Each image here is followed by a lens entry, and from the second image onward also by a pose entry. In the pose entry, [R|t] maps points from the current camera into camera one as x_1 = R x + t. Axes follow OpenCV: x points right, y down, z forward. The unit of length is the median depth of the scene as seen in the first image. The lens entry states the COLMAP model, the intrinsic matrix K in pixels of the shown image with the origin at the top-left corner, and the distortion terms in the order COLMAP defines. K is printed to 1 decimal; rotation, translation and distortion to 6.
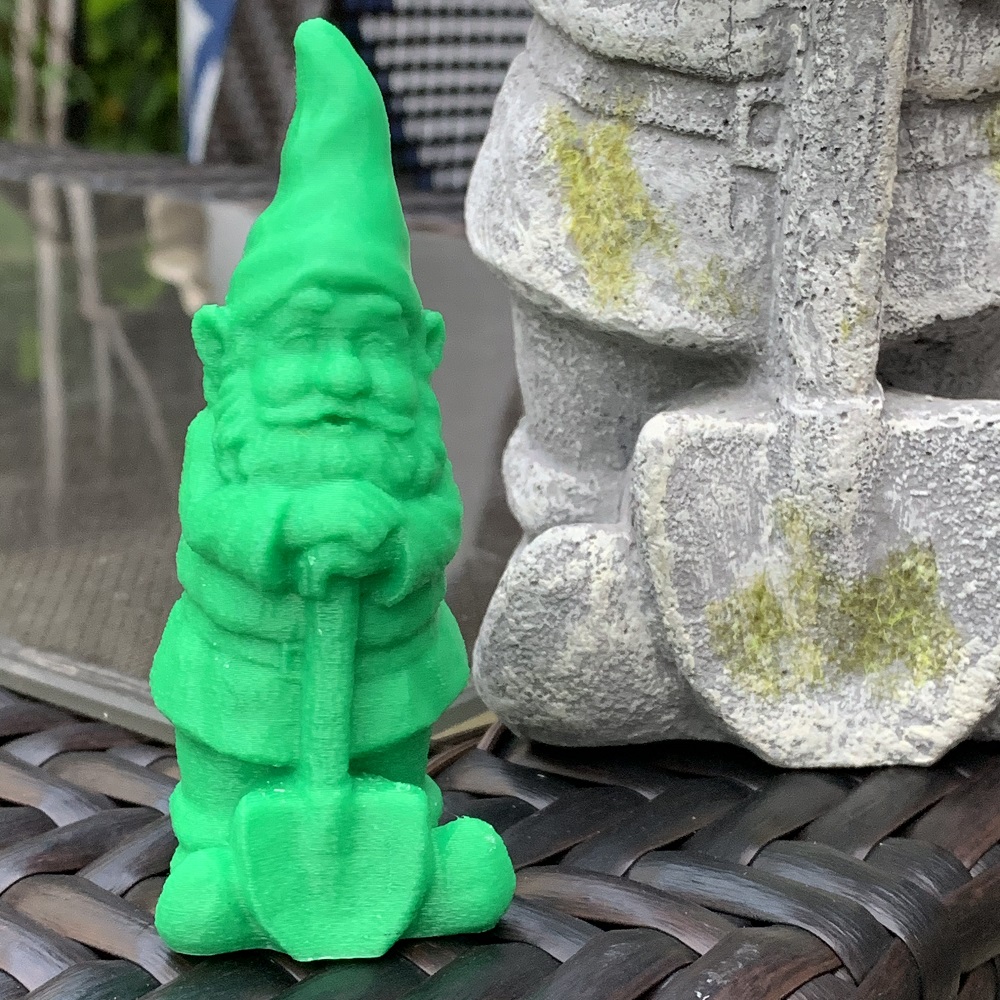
lens RADIAL K [[2055.3, 0, 519.1], [0, 2055.3, 494.0], [0, 0, 1]] dist [0.246244, -0.954848]
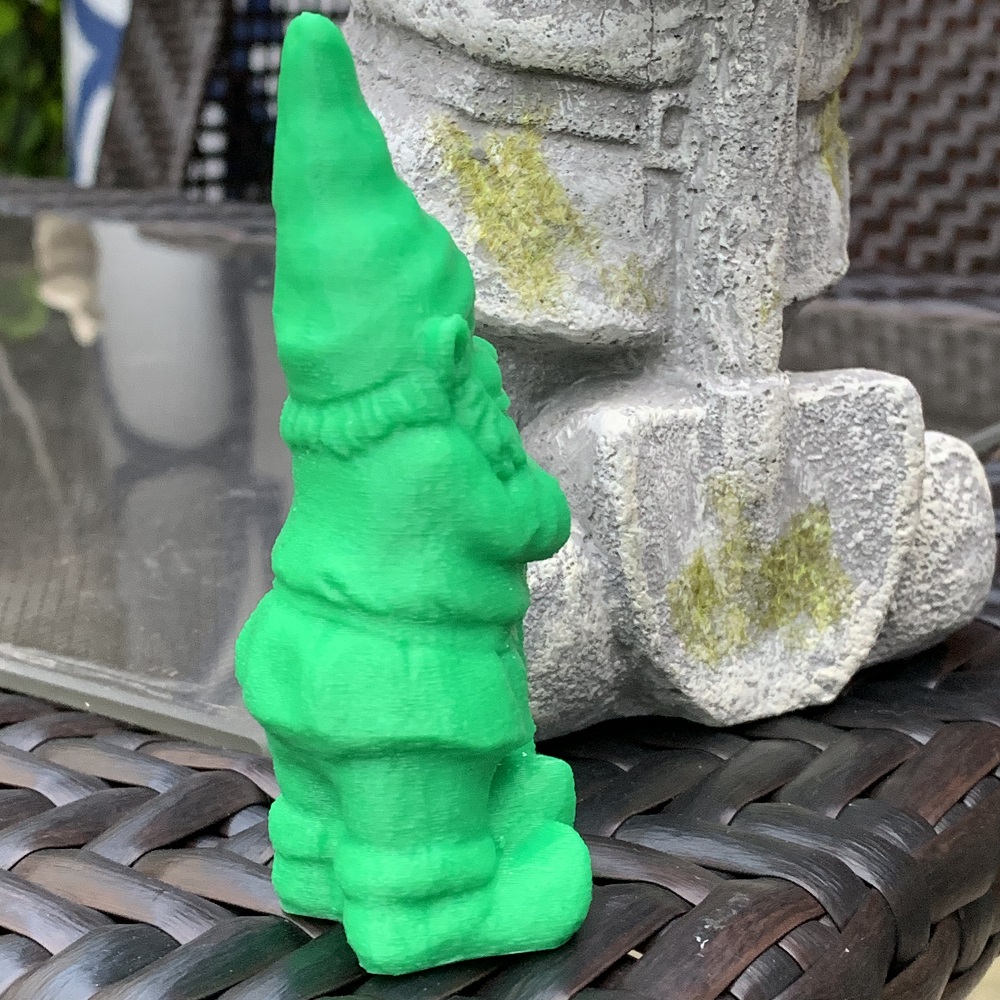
lens RADIAL K [[2055.3, 0, 519.1], [0, 2055.3, 494.0], [0, 0, 1]] dist [0.246244, -0.954848]
pose [[0.874566, -0.114439, 0.471209, -0.465132], [0.117789, 0.992784, 0.022493, -0.024564], [-0.470383, 0.035832, 0.881734, 0.105143]]
